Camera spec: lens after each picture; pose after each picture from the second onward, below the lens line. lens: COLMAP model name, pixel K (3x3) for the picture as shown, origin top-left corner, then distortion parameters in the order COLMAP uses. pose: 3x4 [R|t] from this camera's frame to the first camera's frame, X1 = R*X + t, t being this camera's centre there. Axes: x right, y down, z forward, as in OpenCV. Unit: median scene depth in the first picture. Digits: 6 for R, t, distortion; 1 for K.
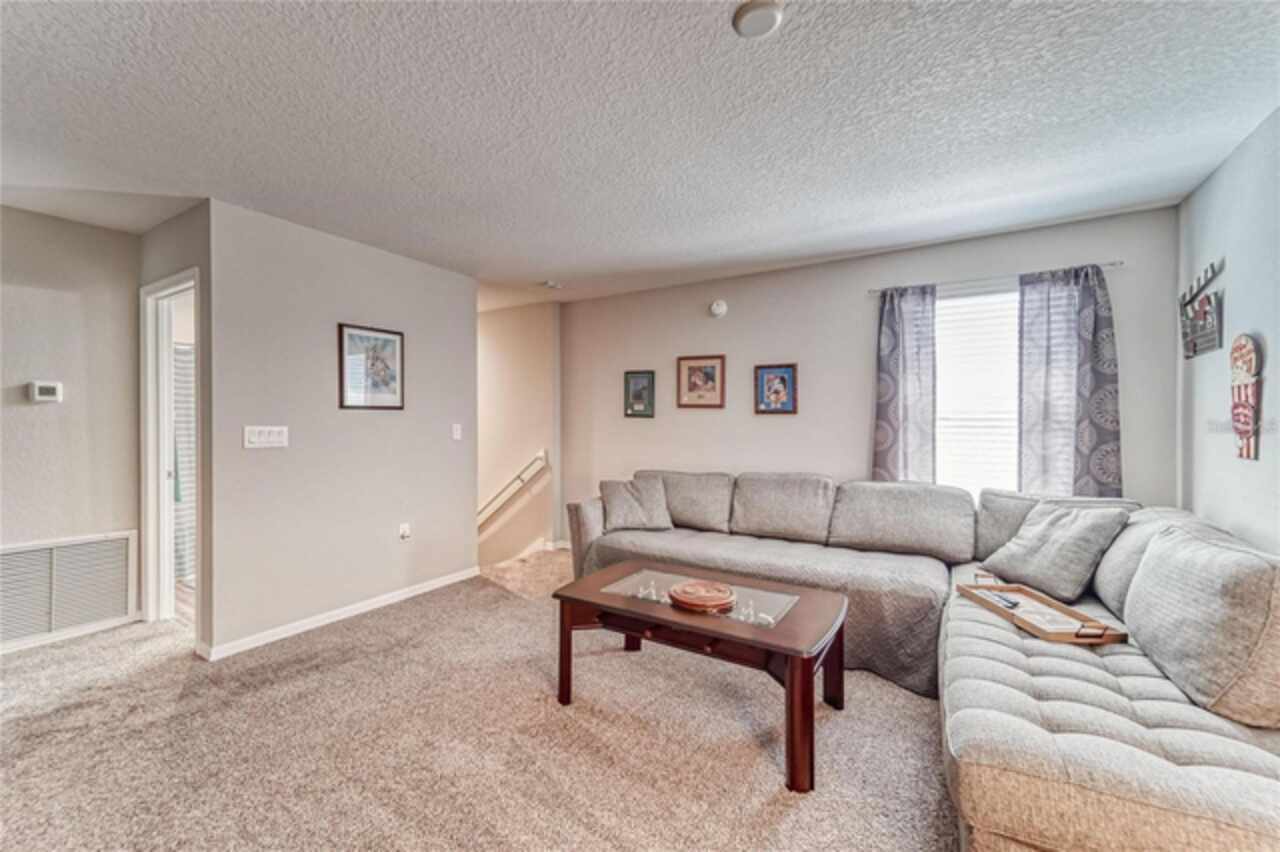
lens RADIAL K [[522.4, 0, 640.8], [0, 522.4, 425.6], [0, 0, 1]] dist [0.010735, -0.000484]
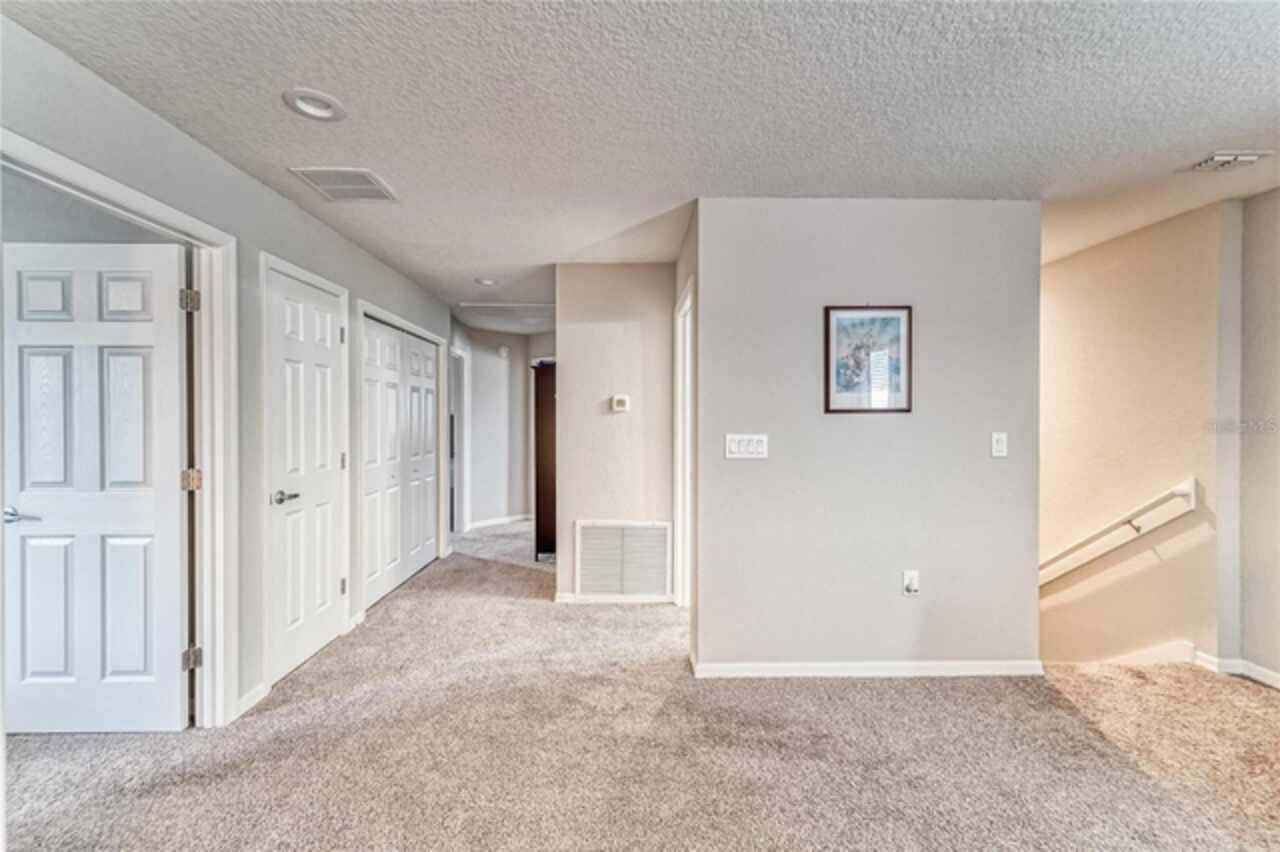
lens RADIAL K [[522.4, 0, 616.1], [0, 522.4, 427.3], [0, 0, 1]] dist [0.010735, -0.000484]
pose [[0.547167, 0.007356, -0.836991, -0.076514], [-0.004279, 0.999973, 0.005990, -0.013601], [0.837013, 0.000304, 0.547183, 0.284804]]
